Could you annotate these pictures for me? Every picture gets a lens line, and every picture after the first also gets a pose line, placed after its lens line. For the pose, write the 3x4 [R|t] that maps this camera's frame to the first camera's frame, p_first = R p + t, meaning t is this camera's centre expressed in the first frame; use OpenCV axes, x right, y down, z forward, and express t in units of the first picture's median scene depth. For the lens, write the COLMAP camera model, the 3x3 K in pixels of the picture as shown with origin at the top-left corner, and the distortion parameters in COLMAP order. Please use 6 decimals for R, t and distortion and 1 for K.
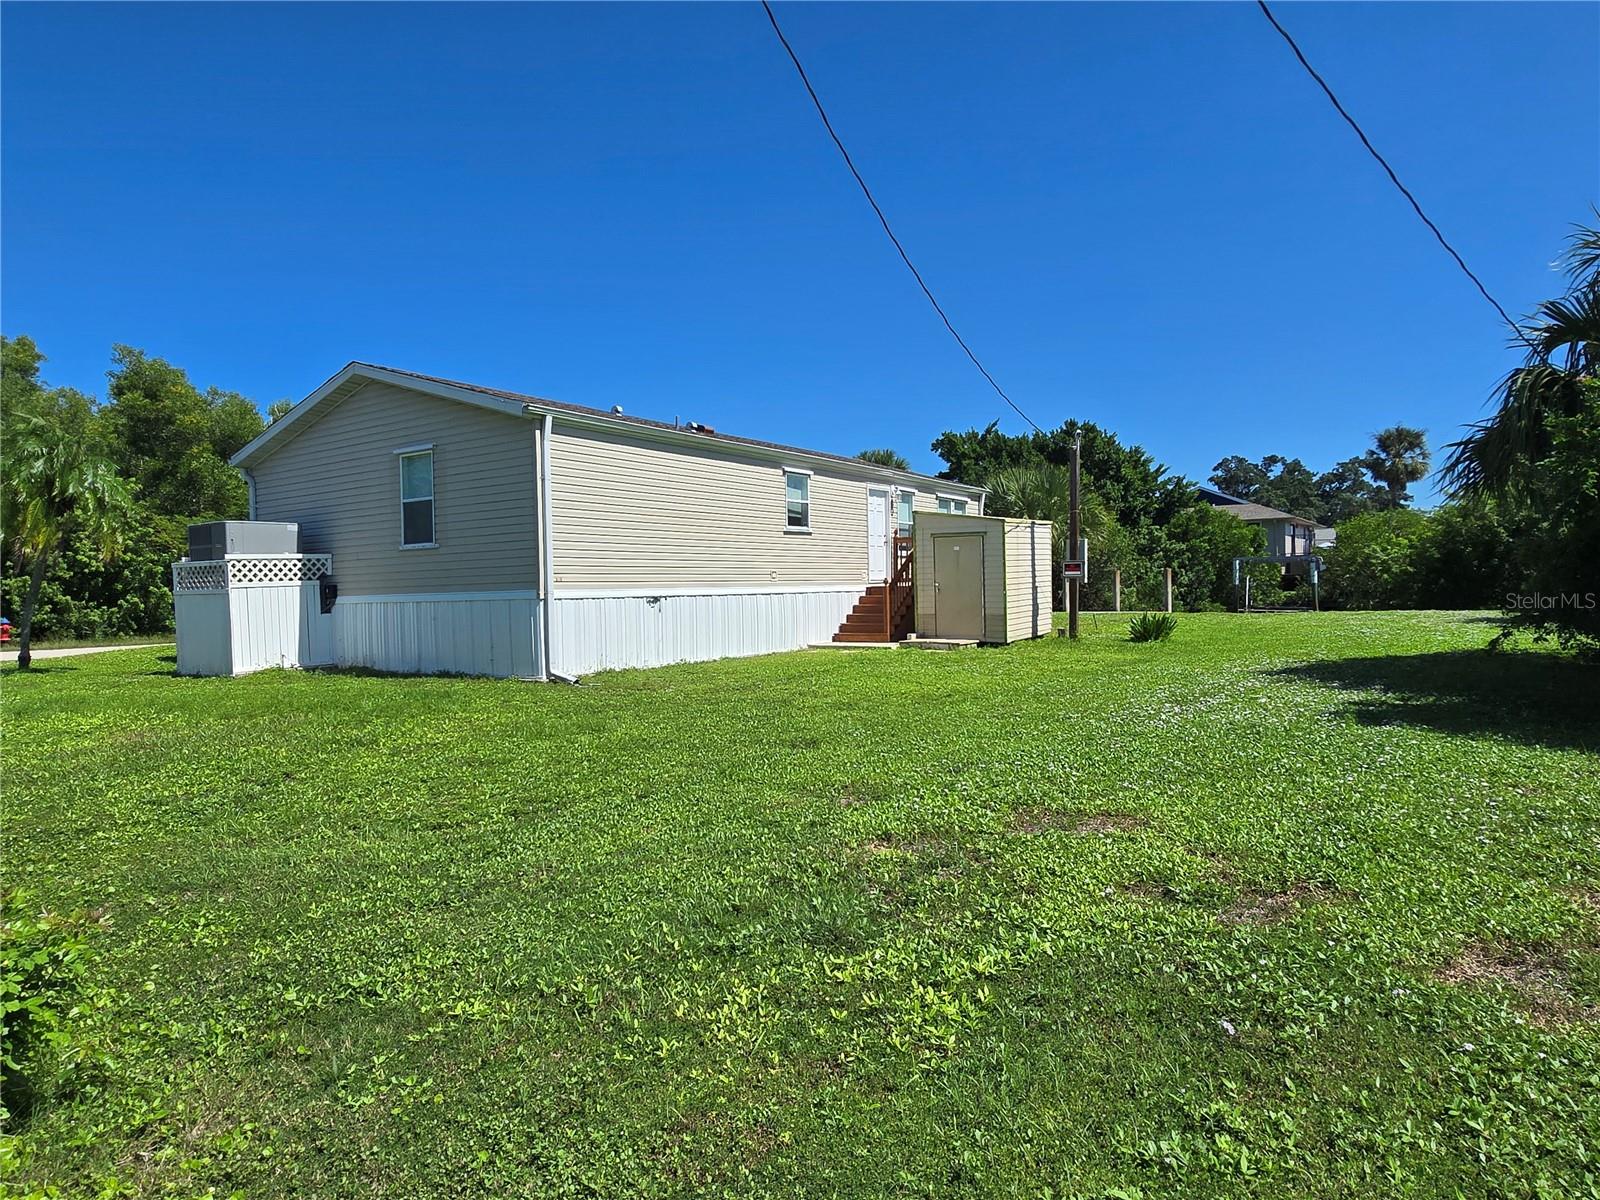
lens RADIAL K [[1015.5, 0, 800.0], [0, 1015.5, 600.0], [0, 0, 1]] dist [0.003852, 0.001545]
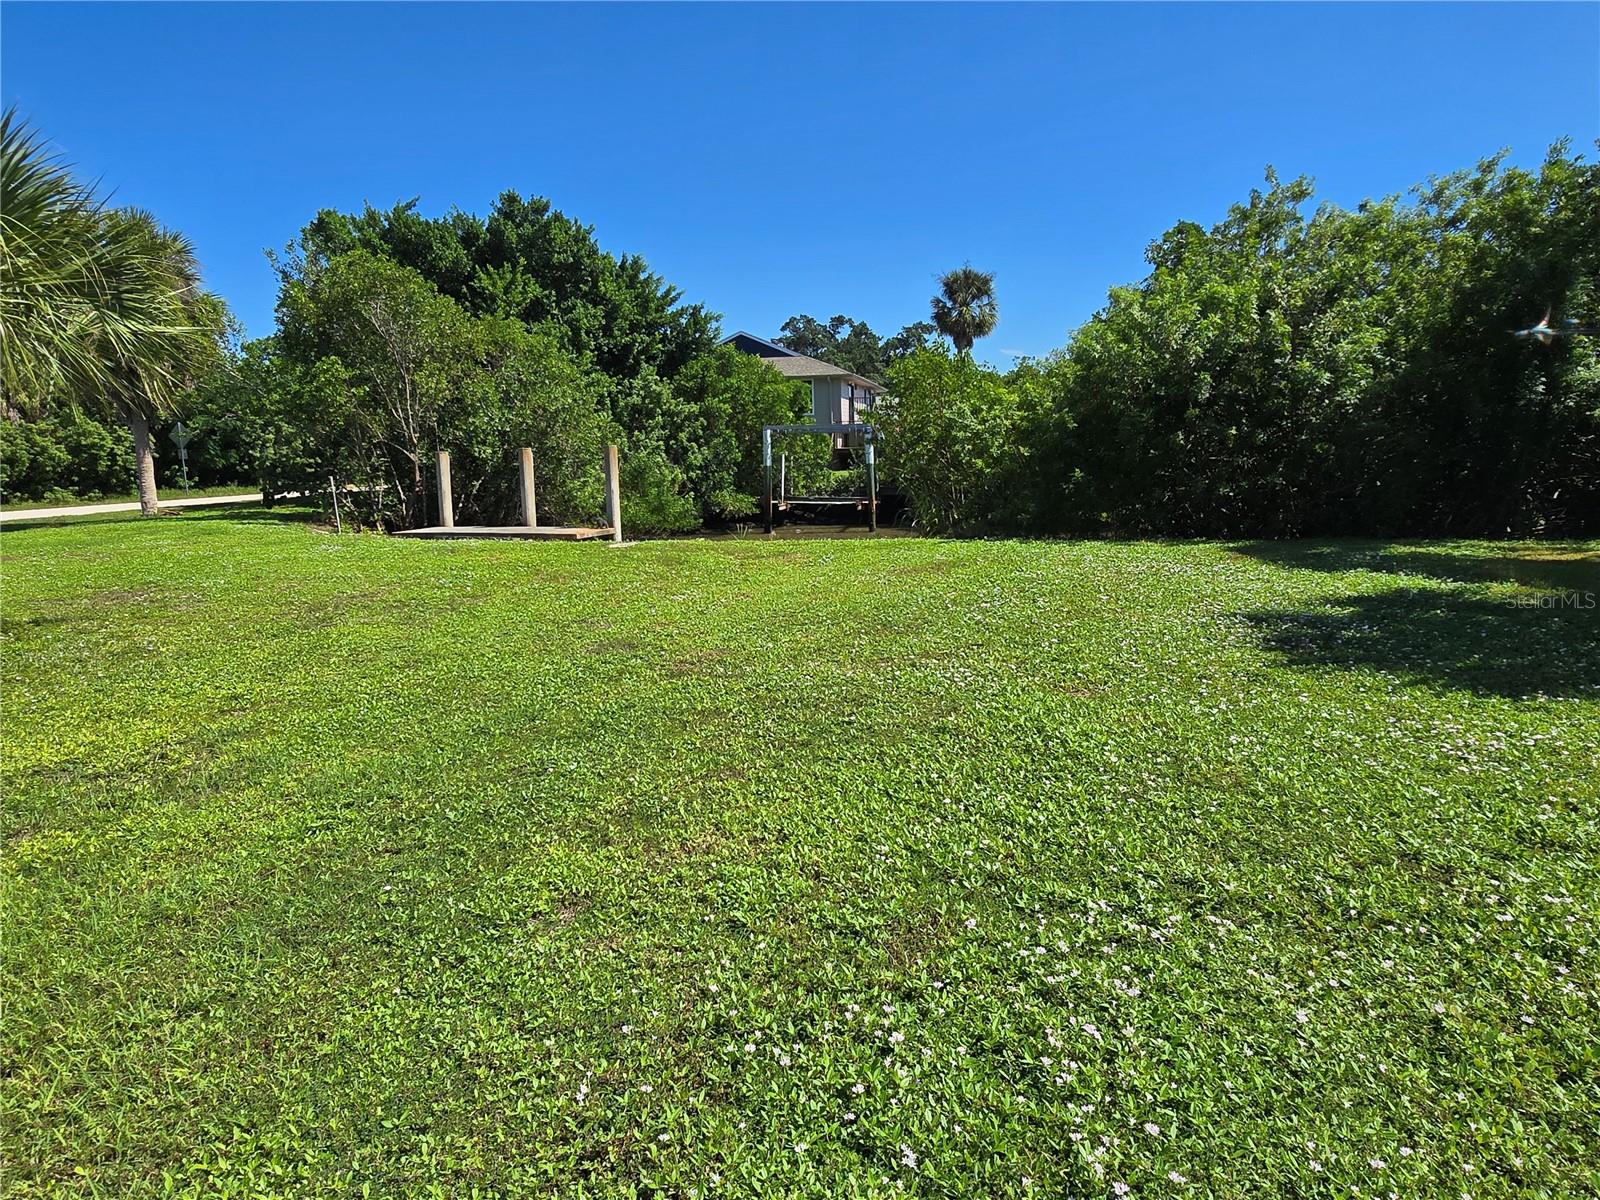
lens RADIAL K [[1015.5, 0, 800.0], [0, 1015.5, 600.0], [0, 0, 1]] dist [0.003852, 0.001545]
pose [[0.925837, -0.054658, 0.373951, 0.169226], [0.006133, 0.991529, 0.129741, -0.012688], [-0.377874, -0.117826, 0.918329, 0.316627]]
